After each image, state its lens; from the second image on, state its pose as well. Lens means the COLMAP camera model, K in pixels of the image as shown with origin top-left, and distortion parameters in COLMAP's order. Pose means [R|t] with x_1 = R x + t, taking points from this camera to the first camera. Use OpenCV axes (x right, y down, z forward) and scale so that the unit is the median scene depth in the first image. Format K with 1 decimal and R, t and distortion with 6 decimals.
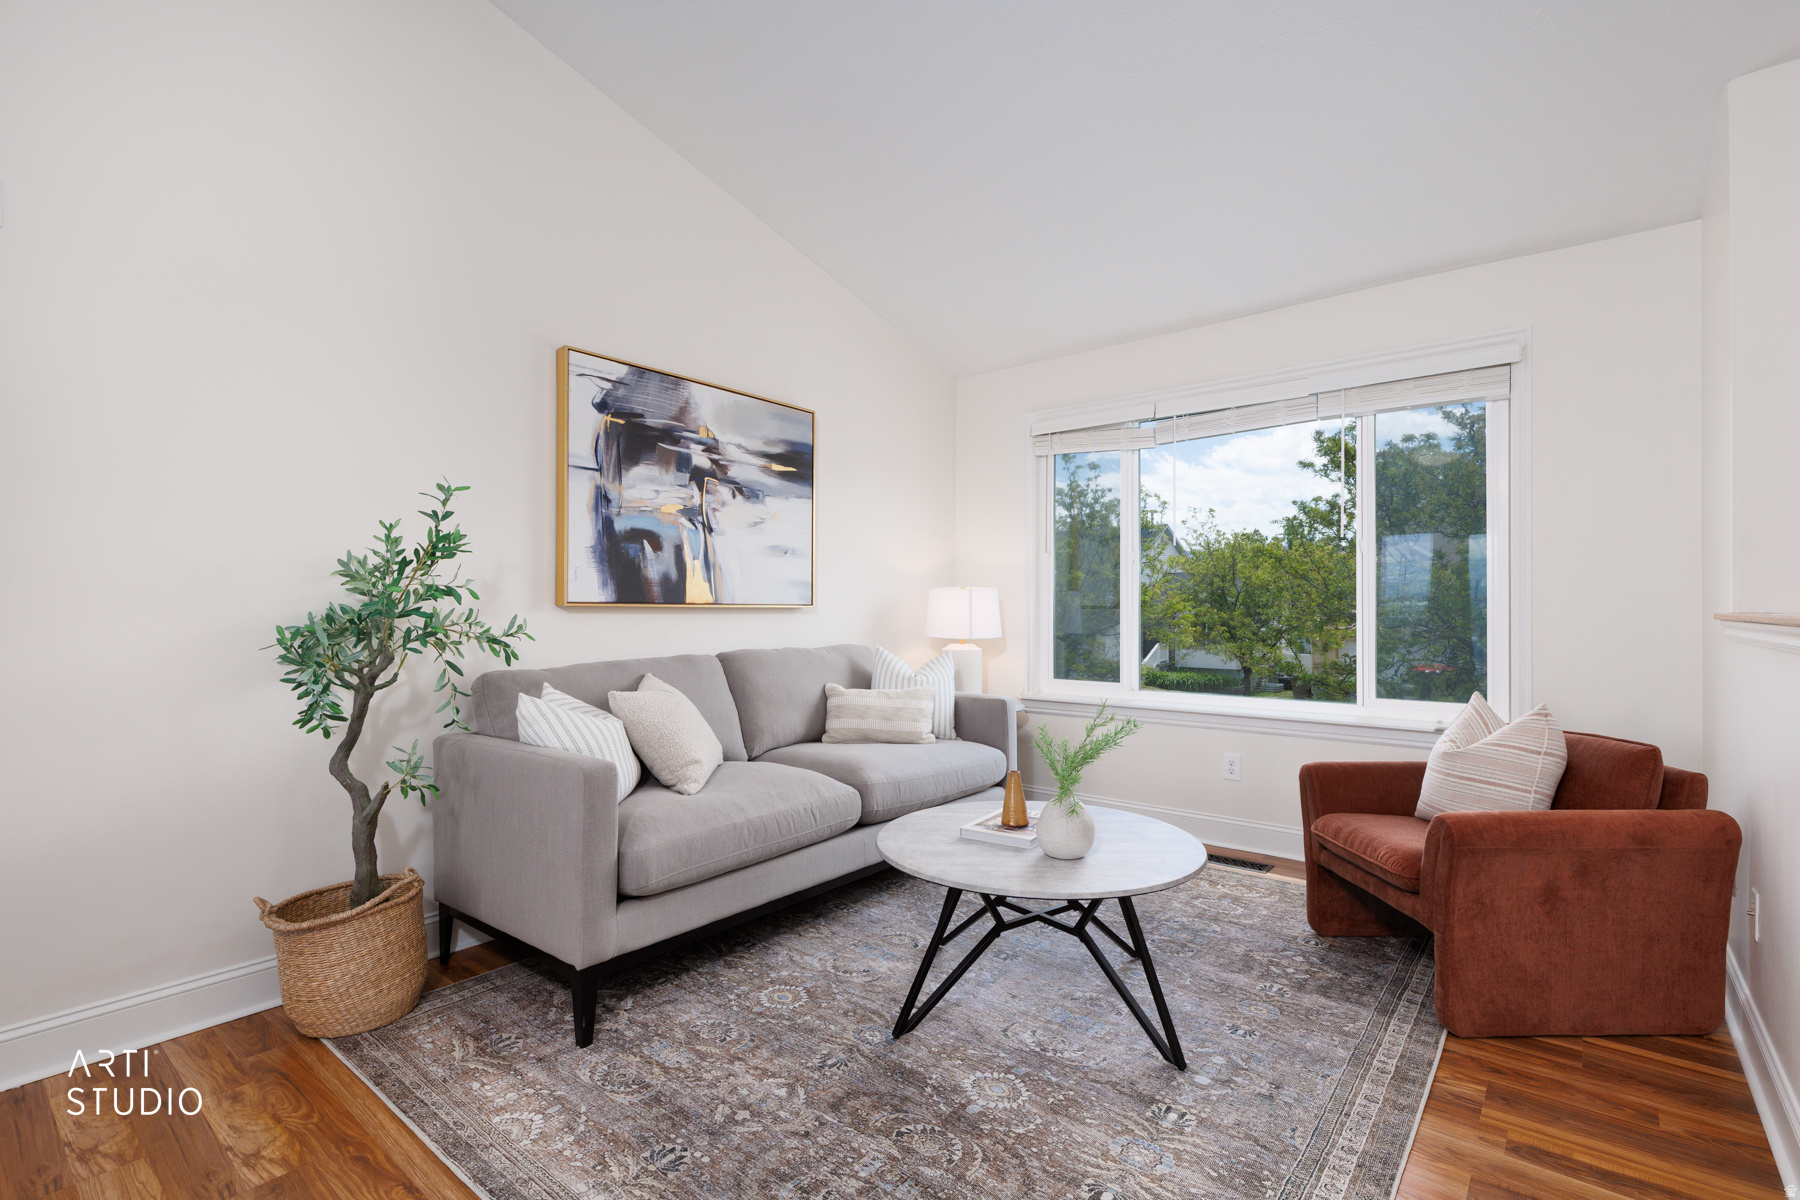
lens RADIAL K [[817.8, 0, 895.2], [0, 817.8, 600.9], [0, 0, 1]] dist [0.001460, -0.000328]
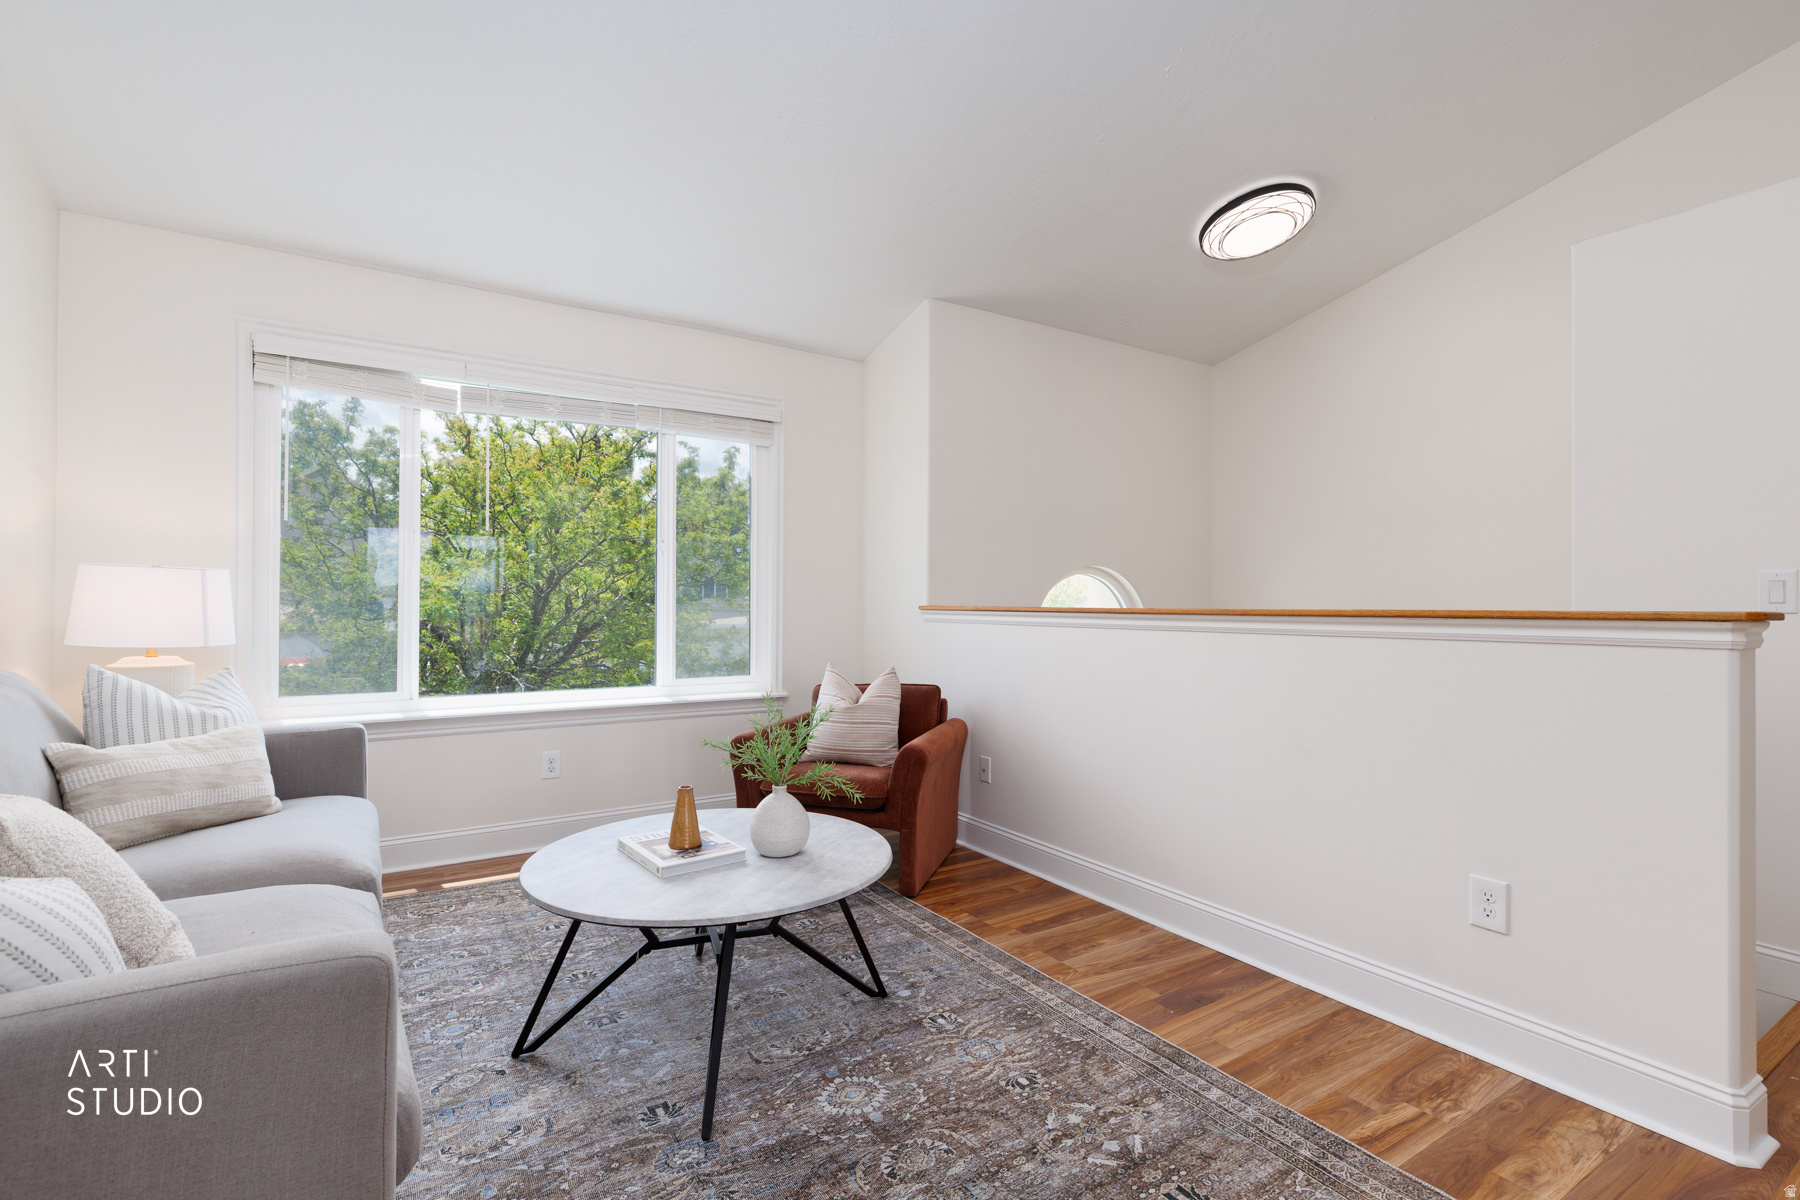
lens RADIAL K [[817.8, 0, 891.3], [0, 817.8, 603.6], [0, 0, 1]] dist [0.001460, -0.000328]
pose [[0.318649, -0.000202, 0.947873, -0.769305], [-0.010384, 0.999939, 0.003704, 0.008281], [-0.947816, -0.011023, 0.318627, 0.639959]]
